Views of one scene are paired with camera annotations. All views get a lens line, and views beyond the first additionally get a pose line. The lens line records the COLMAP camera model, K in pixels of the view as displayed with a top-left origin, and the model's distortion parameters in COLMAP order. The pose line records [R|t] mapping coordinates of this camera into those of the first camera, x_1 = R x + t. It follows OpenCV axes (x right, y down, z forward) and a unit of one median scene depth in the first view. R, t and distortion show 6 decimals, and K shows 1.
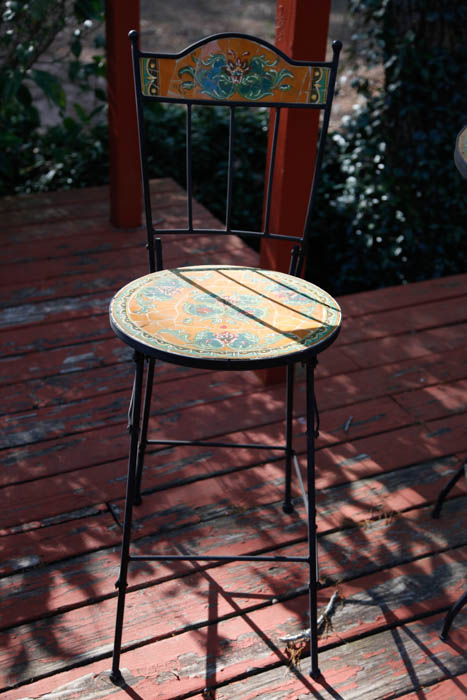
lens RADIAL K [[1019.6, 0, 235.3], [0, 1019.6, 348.0], [0, 0, 1]] dist [0.193904, 0.000000]
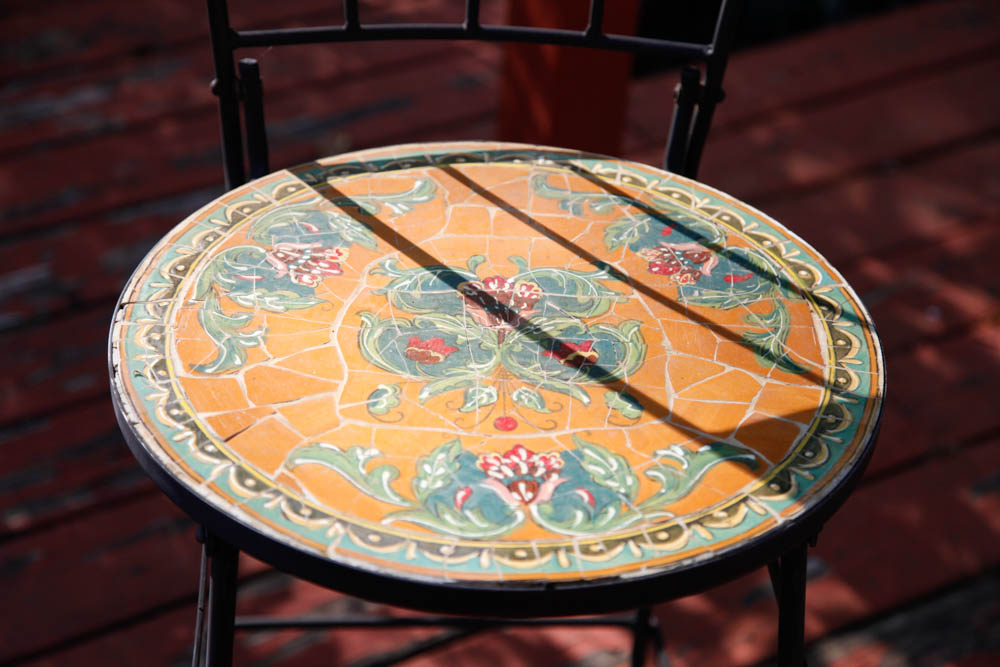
lens RADIAL K [[2123.9, 0, 501.4], [0, 2123.9, 338.5], [0, 0, 1]] dist [0.328464, 0.000000]
pose [[0.996961, -0.034343, 0.069920, -0.052379], [0.023823, 0.988985, 0.146087, -0.128331], [-0.074166, -0.143977, 0.986798, 0.375958]]
